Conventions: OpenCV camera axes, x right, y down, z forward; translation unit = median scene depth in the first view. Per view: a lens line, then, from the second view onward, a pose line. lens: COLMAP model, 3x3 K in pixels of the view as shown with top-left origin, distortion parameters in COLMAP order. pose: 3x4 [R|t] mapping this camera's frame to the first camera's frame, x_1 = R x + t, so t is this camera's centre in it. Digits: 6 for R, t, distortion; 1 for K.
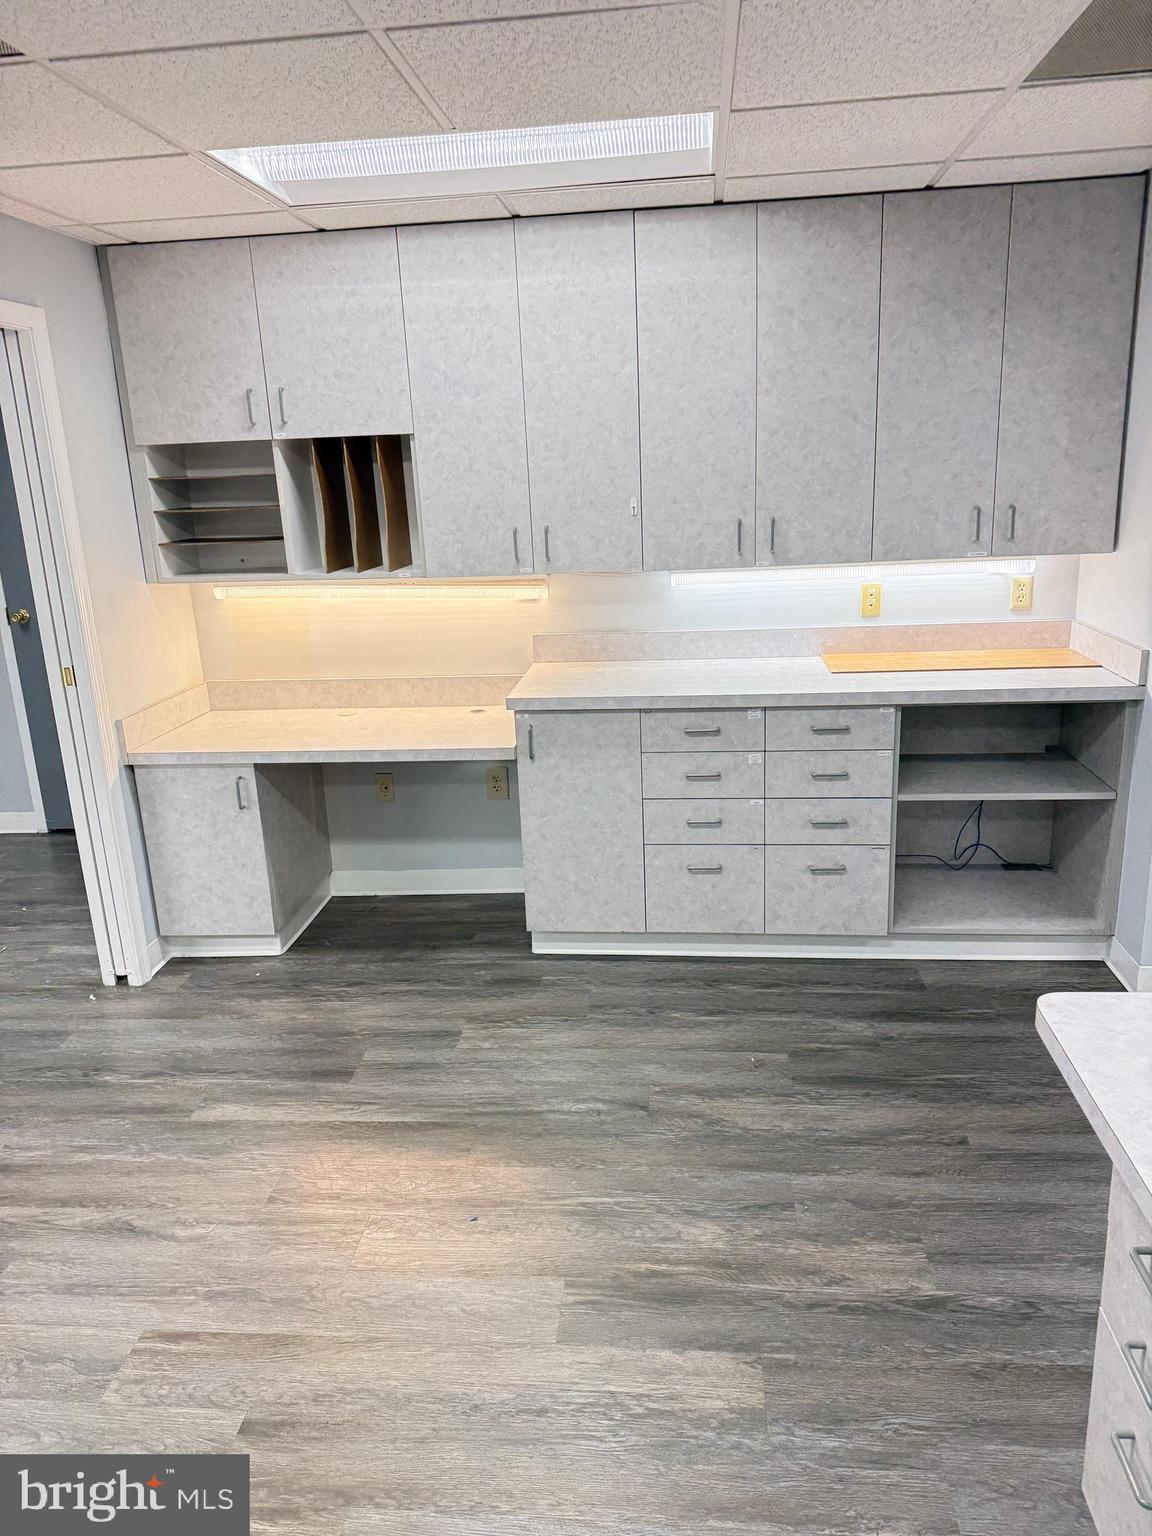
lens RADIAL K [[1077.3, 0, 594.7], [0, 1077.3, 716.1], [0, 0, 1]] dist [0.050547, -0.054250]
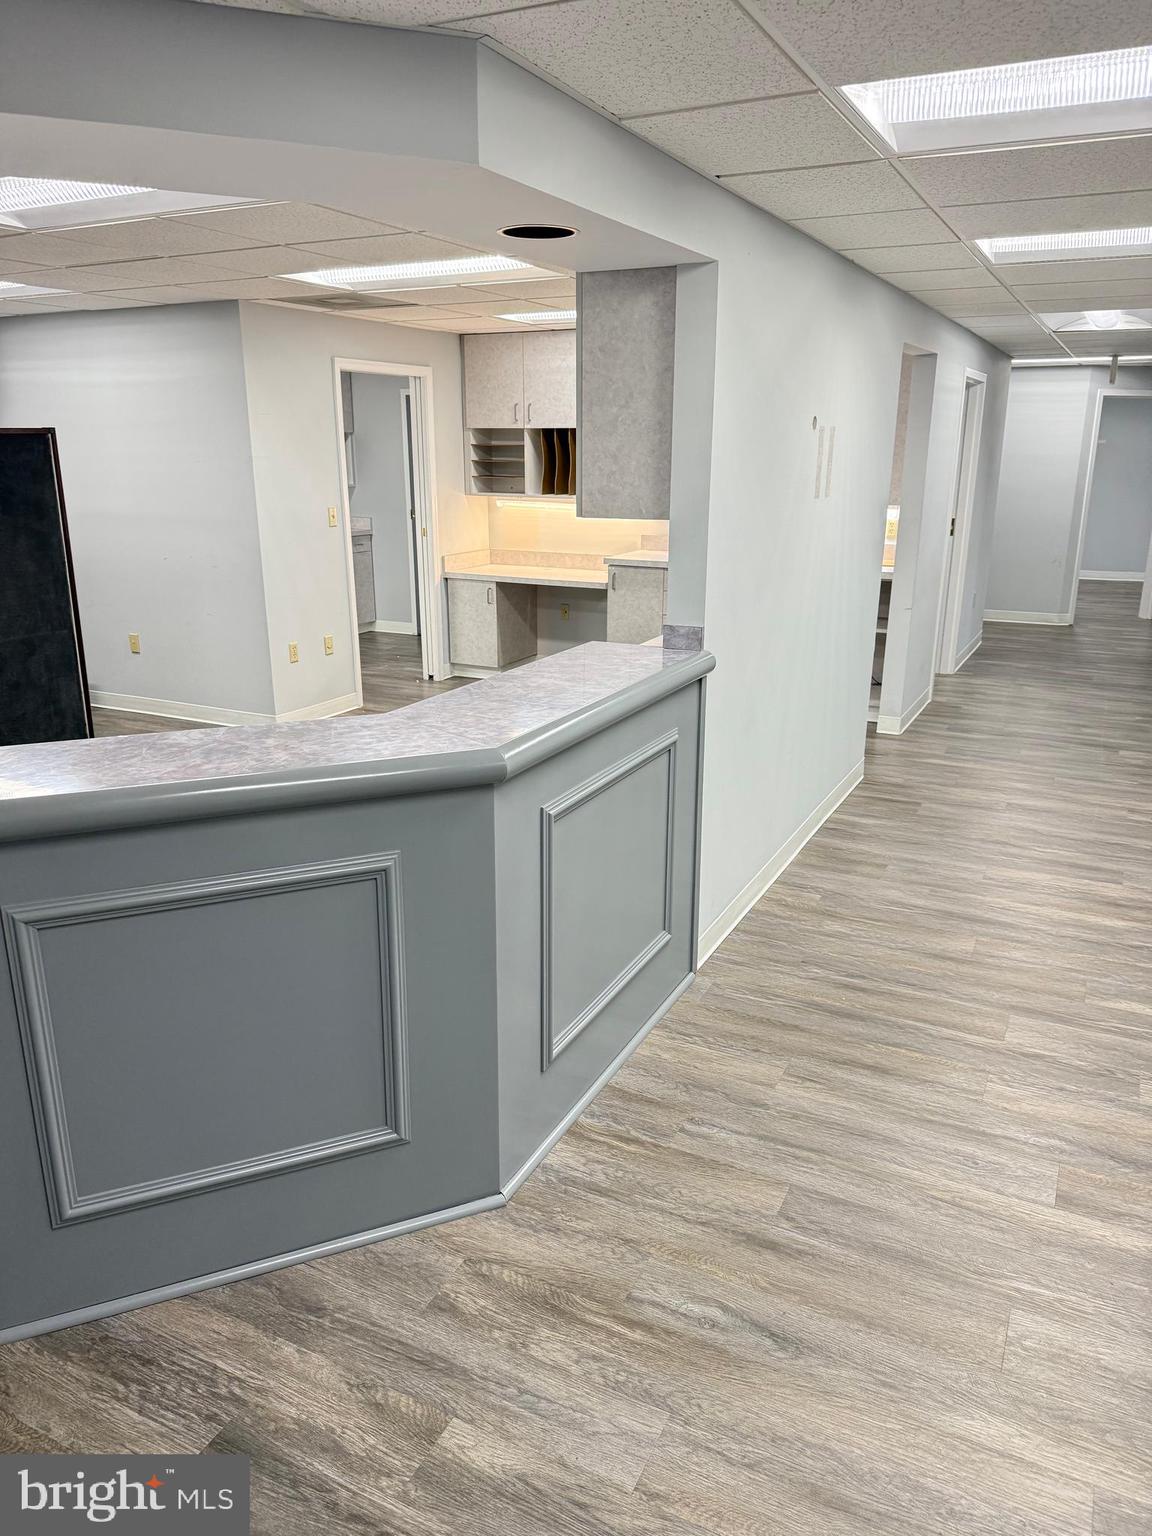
lens RADIAL K [[1077.3, 0, 578.6], [0, 1077.3, 739.6], [0, 0, 1]] dist [0.050547, -0.054250]
pose [[0.927884, 0.143850, -0.344003, 0.612203], [-0.129227, 0.989470, 0.065194, 0.192113], [0.349759, -0.016038, 0.936703, -0.938661]]
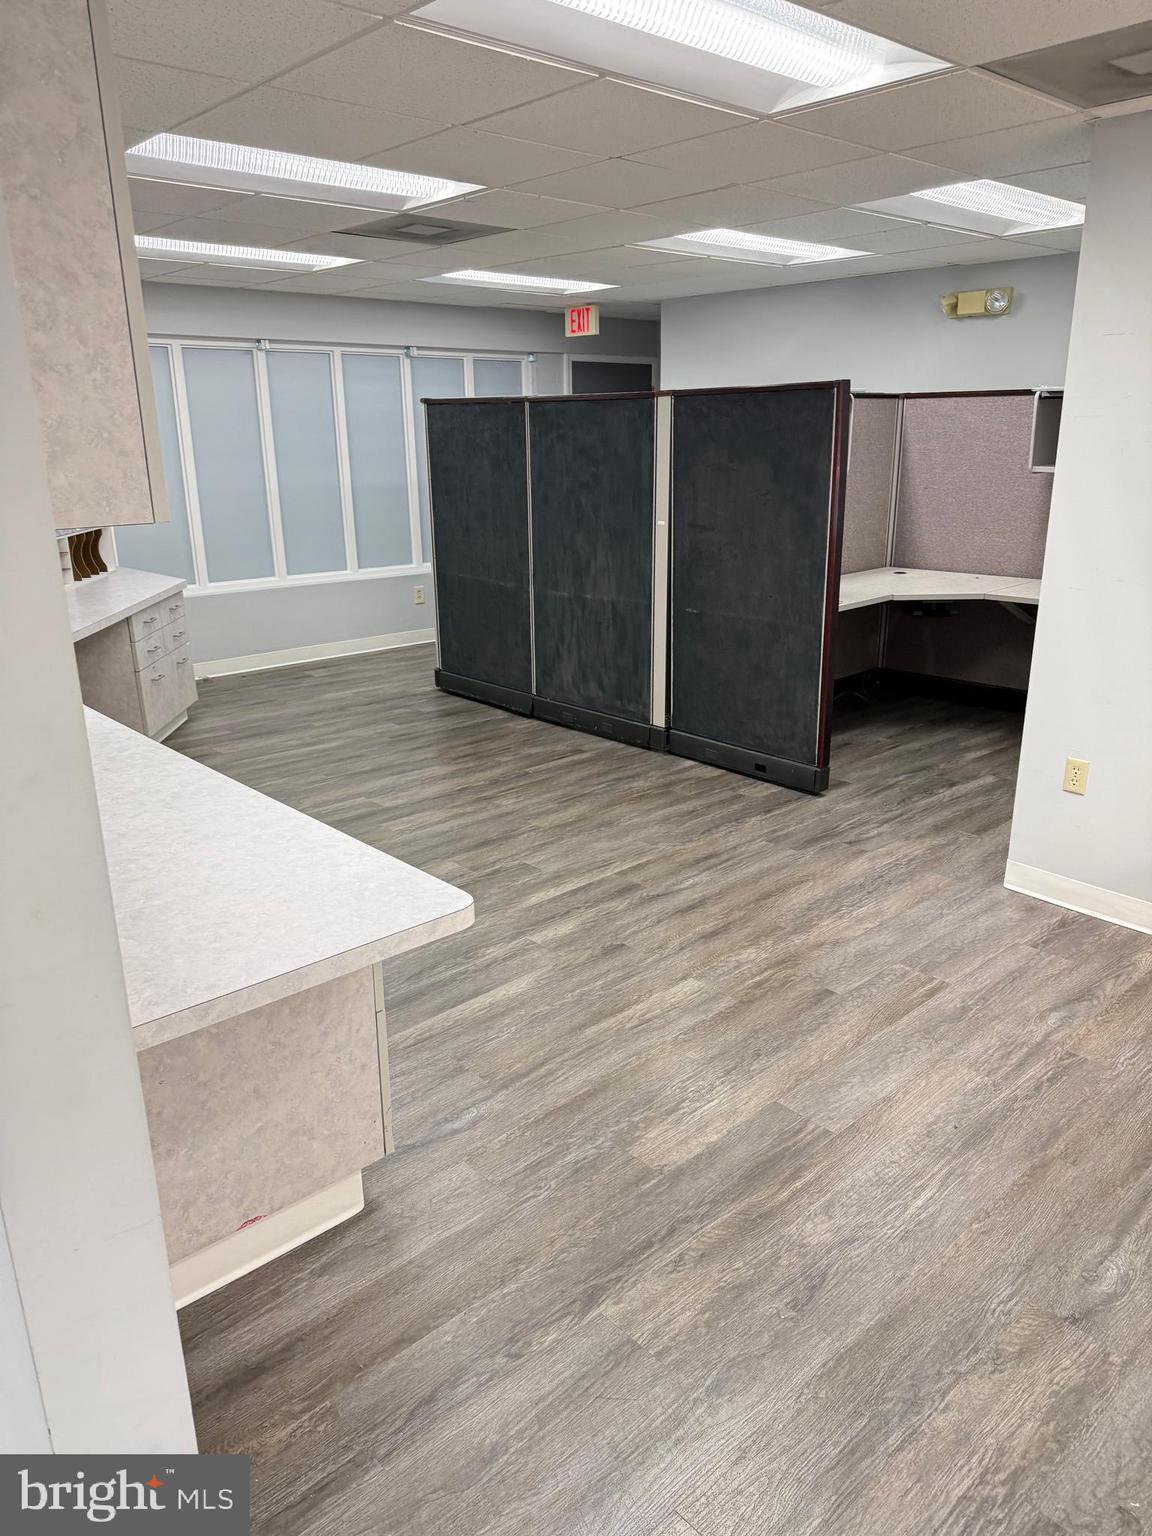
lens RADIAL K [[1077.3, 0, 574.6], [0, 1077.3, 778.7], [0, 0, 1]] dist [0.050547, -0.054250]
pose [[-0.676557, 0.273841, -0.683580, 0.515864], [-0.131759, 0.868289, 0.478240, -0.184907], [0.724507, 0.413624, -0.551366, 0.808939]]
